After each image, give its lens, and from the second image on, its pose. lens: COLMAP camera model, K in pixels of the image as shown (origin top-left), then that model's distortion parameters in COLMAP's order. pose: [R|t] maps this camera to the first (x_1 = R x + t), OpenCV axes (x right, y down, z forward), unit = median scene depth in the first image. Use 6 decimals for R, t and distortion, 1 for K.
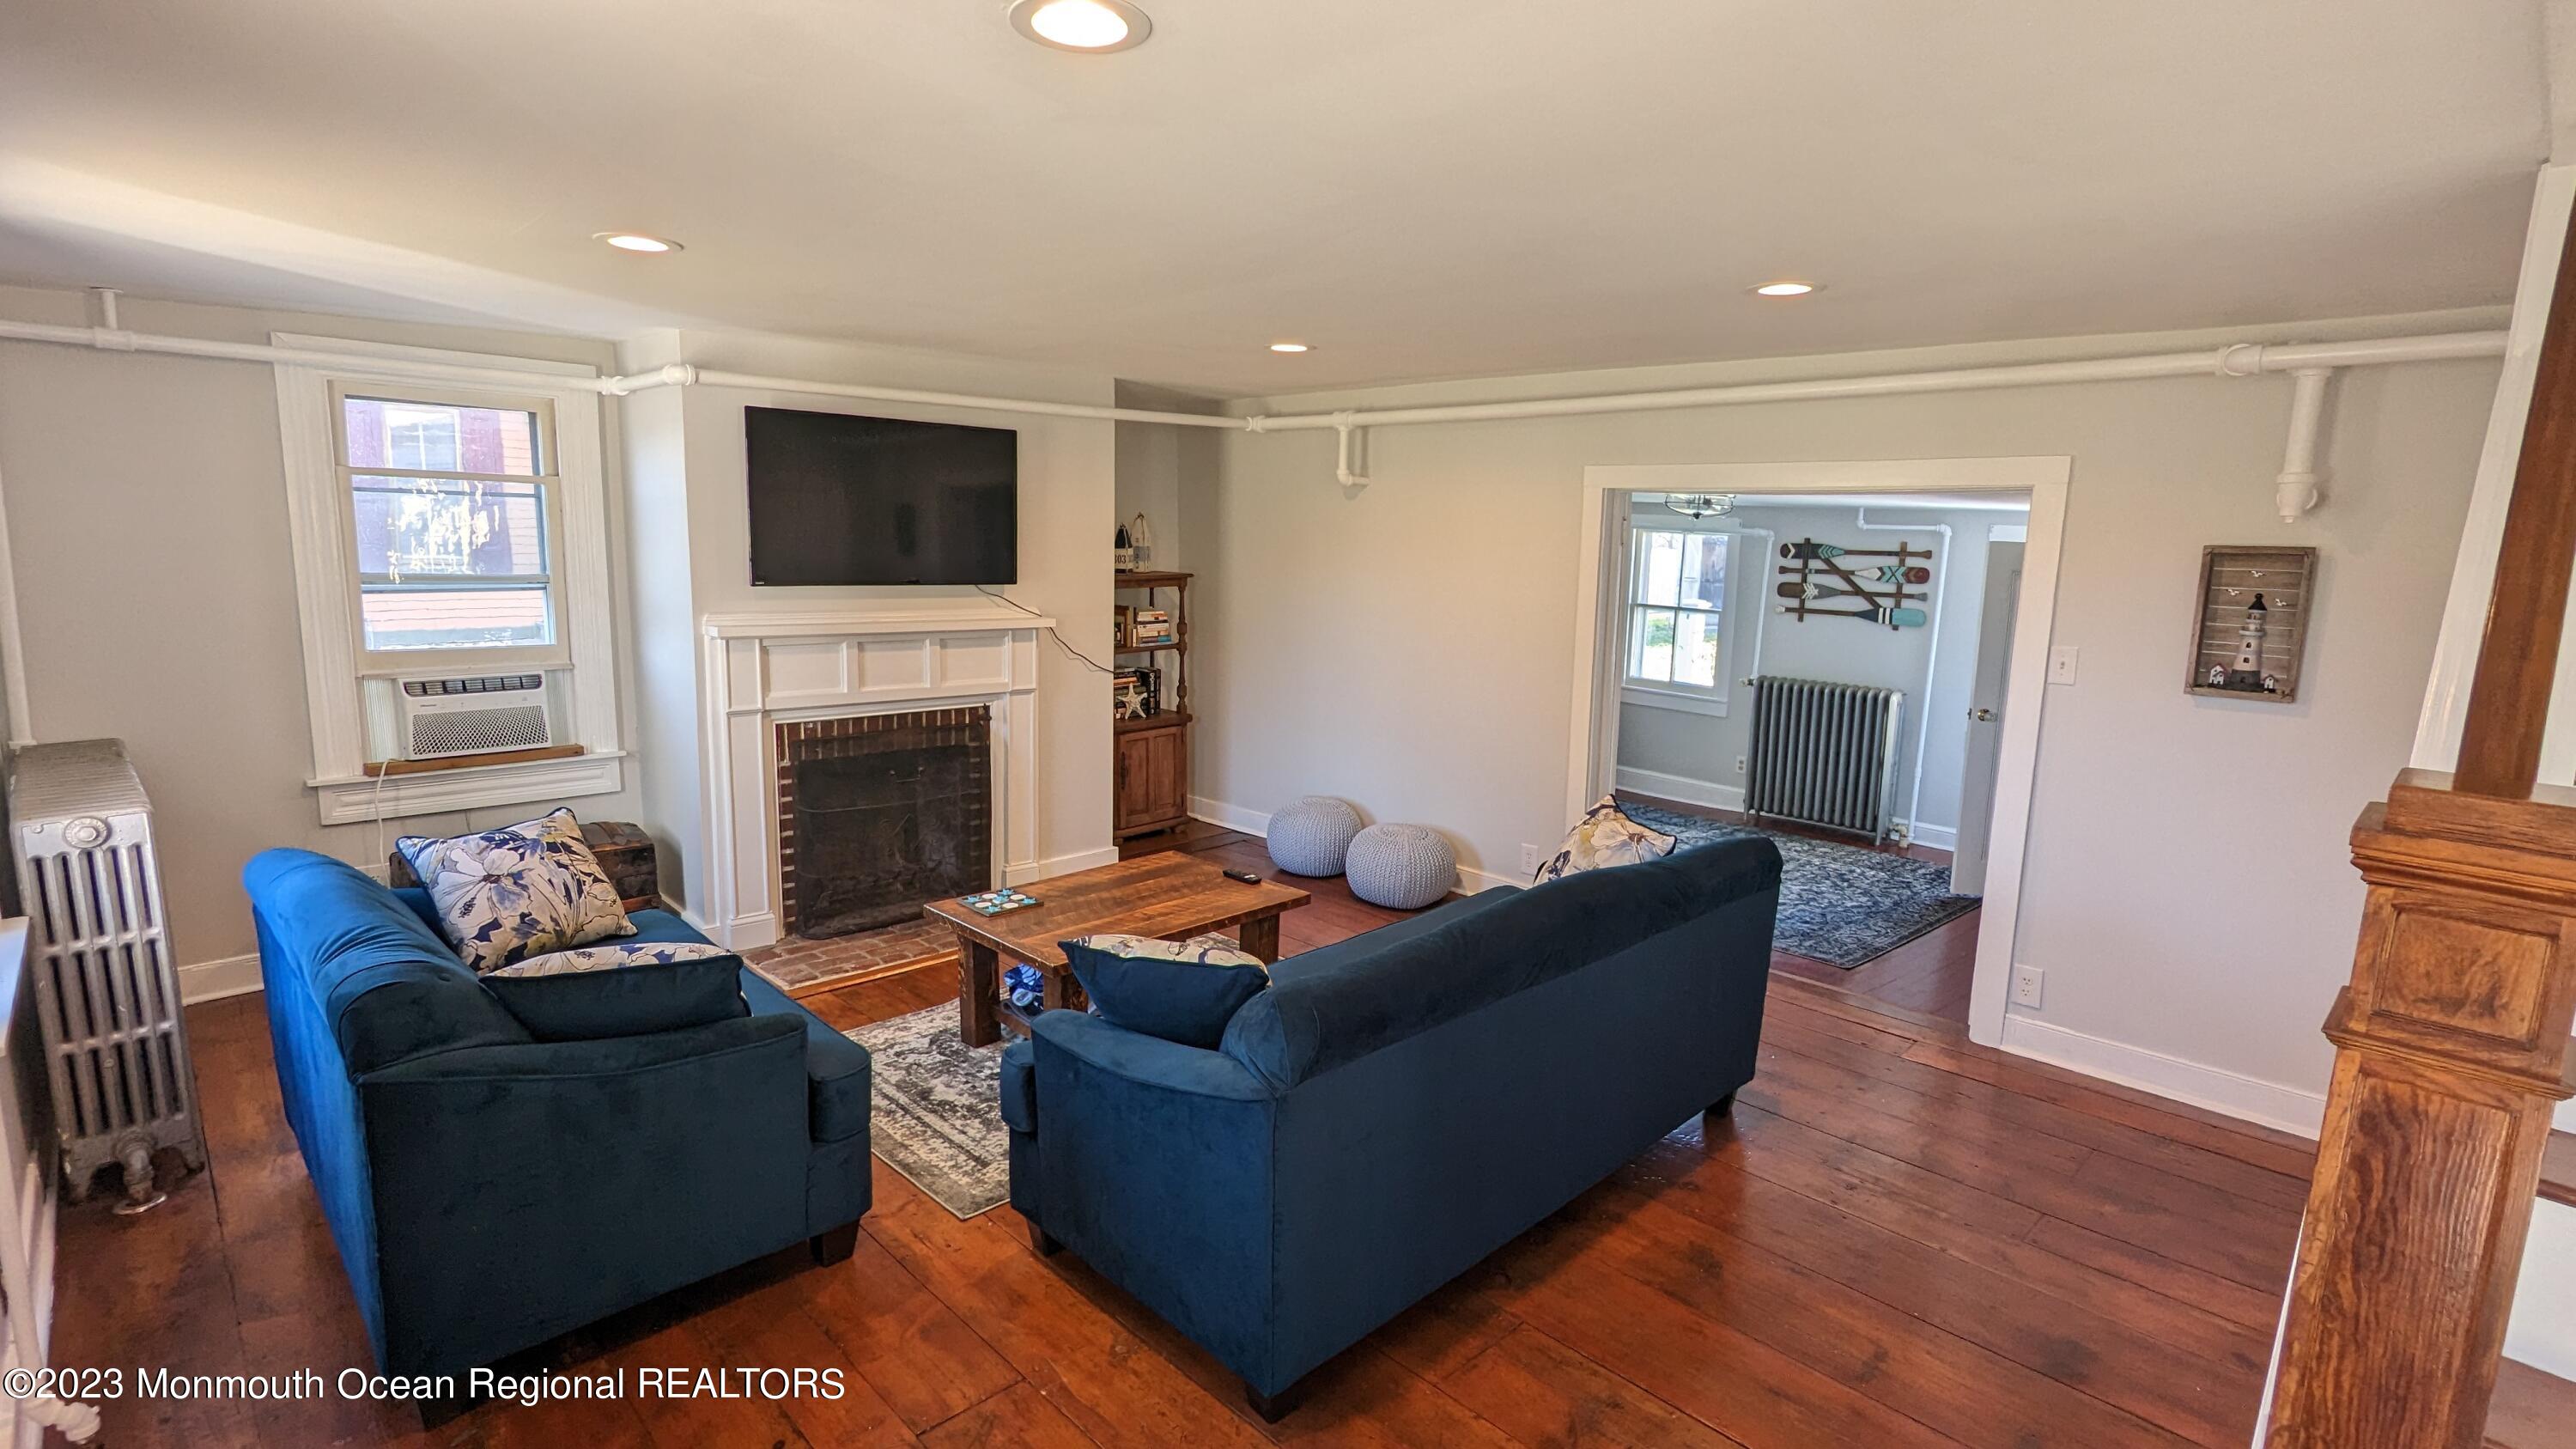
lens RADIAL K [[1224.7, 0, 1288.0], [0, 1224.7, 724.5], [0, 0, 1]] dist [0.001547, 0.000731]
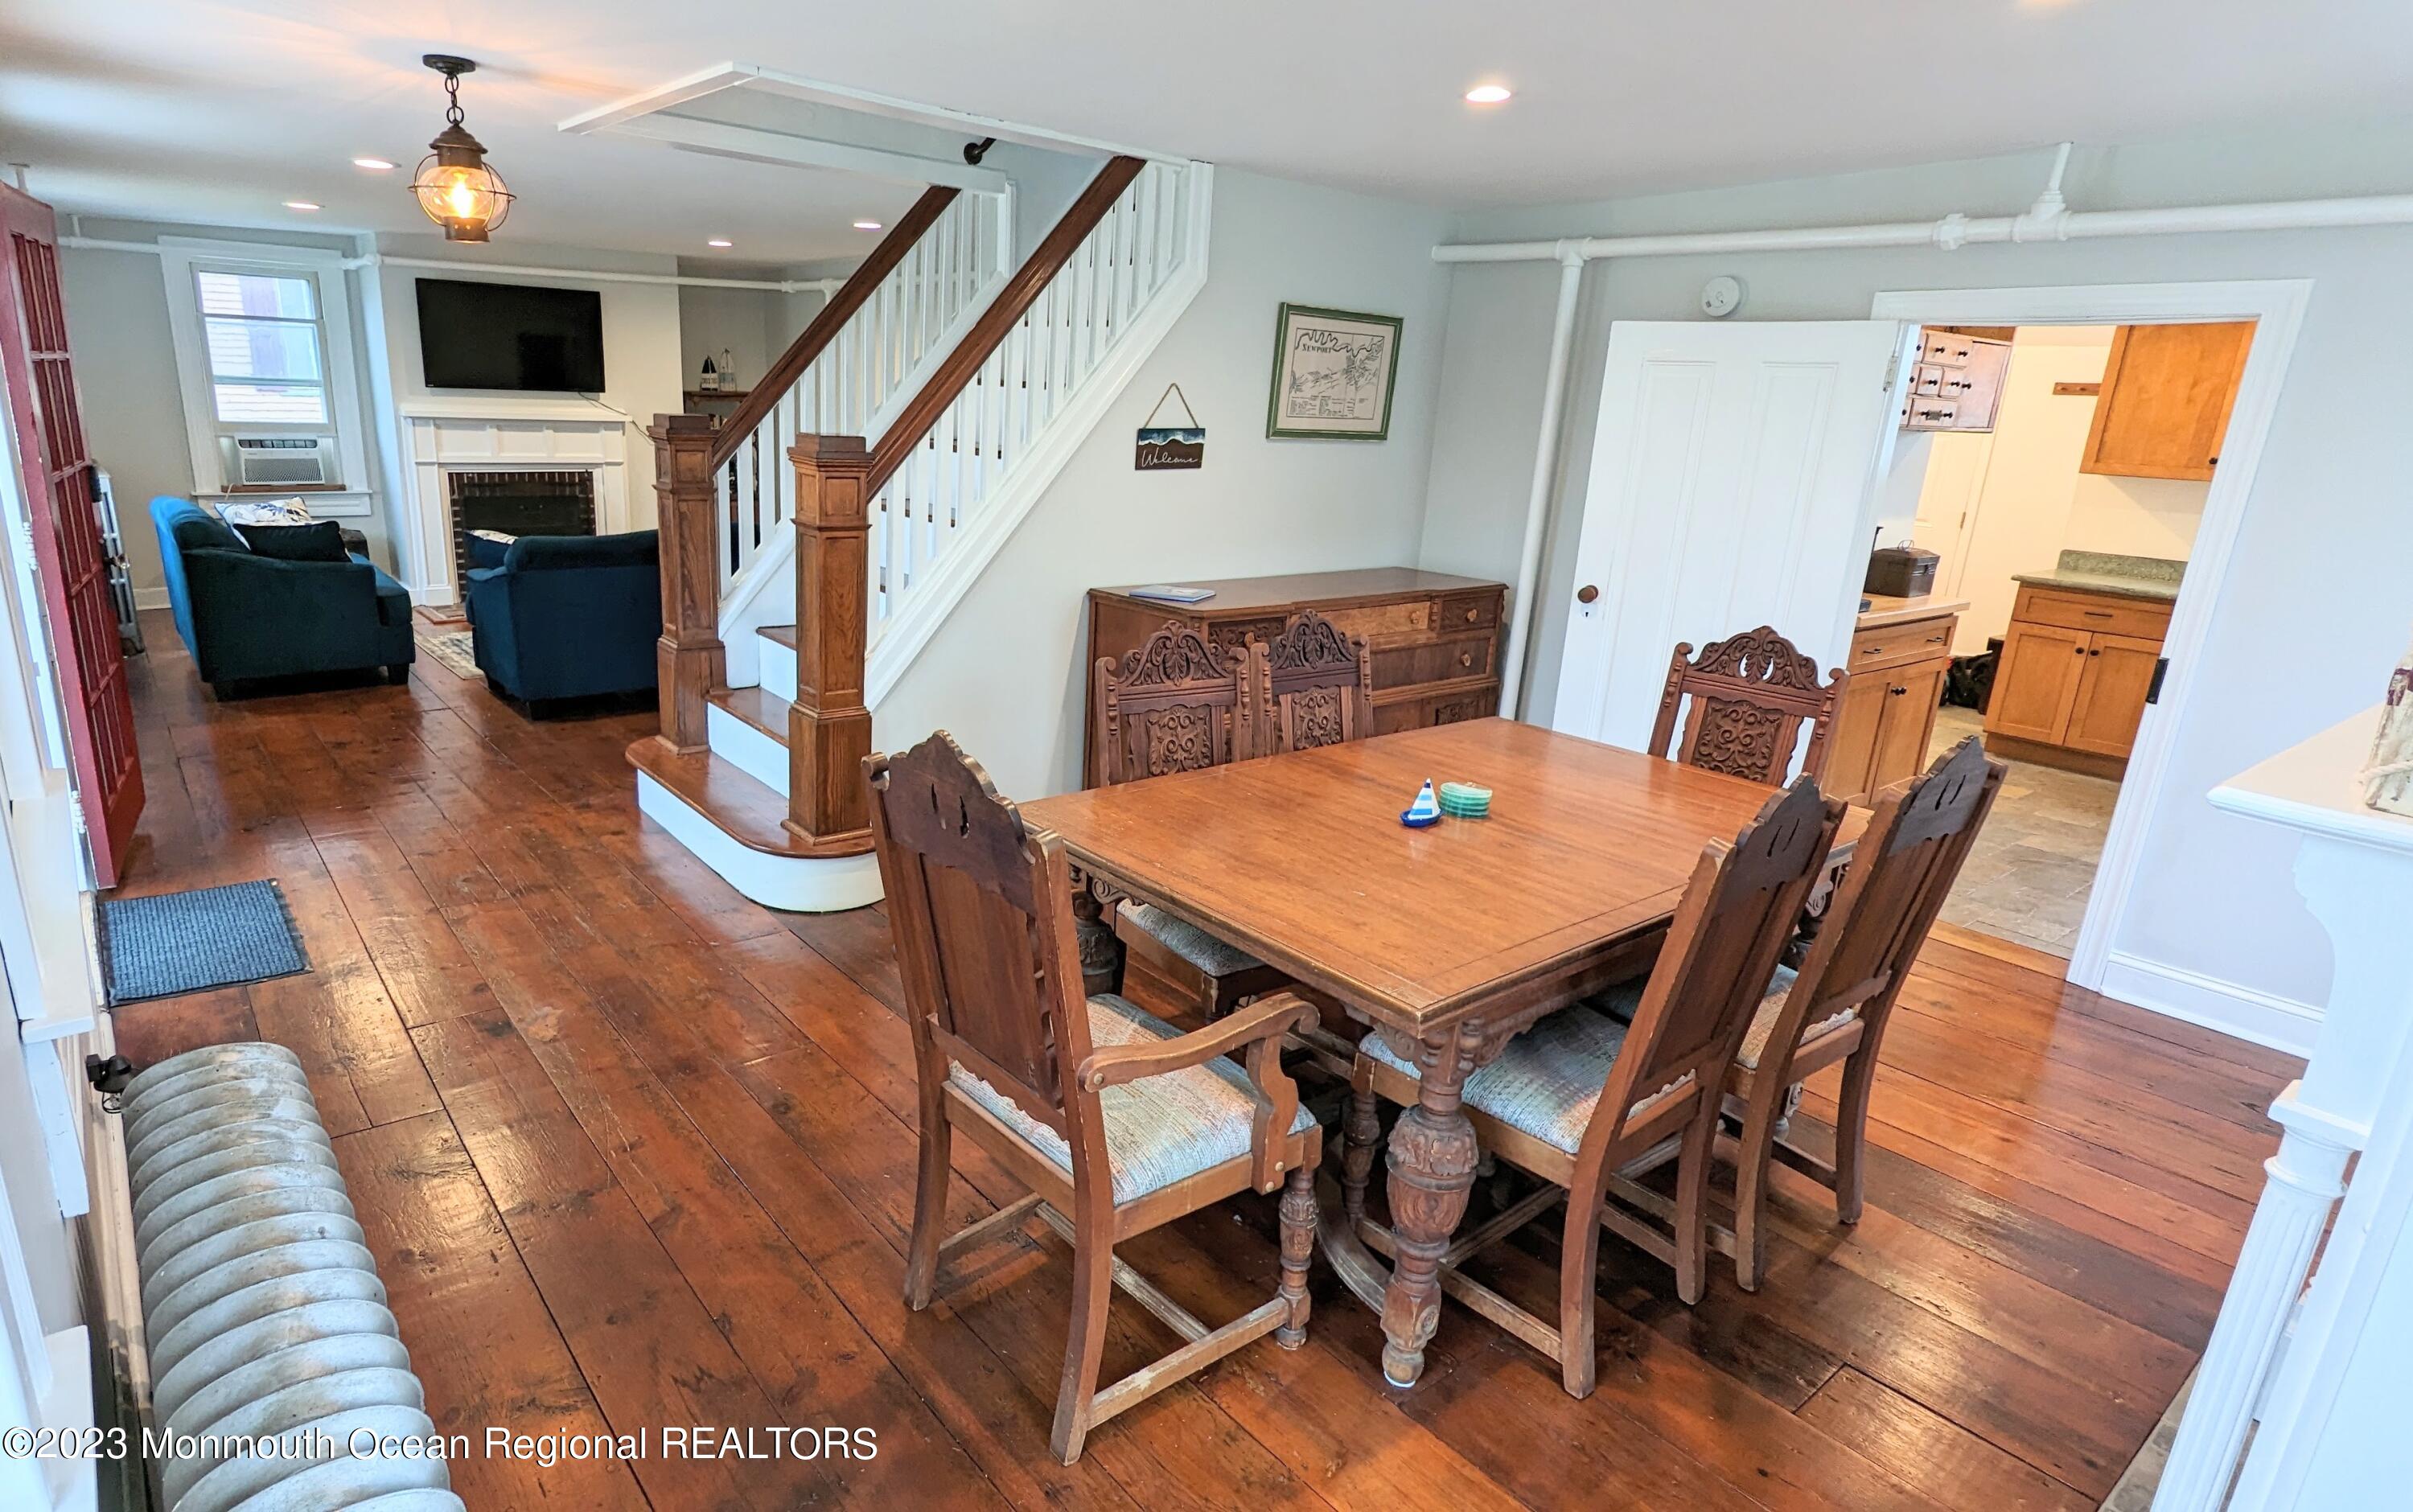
lens RADIAL K [[1289.5, 0, 1074.3], [0, 1289.5, 759.3], [0, 0, 1]] dist [0.003377, 0.000889]
pose [[0.992373, 0.049228, -0.113018, 0.646381], [-0.034515, 0.991092, 0.128630, 0.130534], [0.118343, -0.123748, 0.985232, -0.686012]]
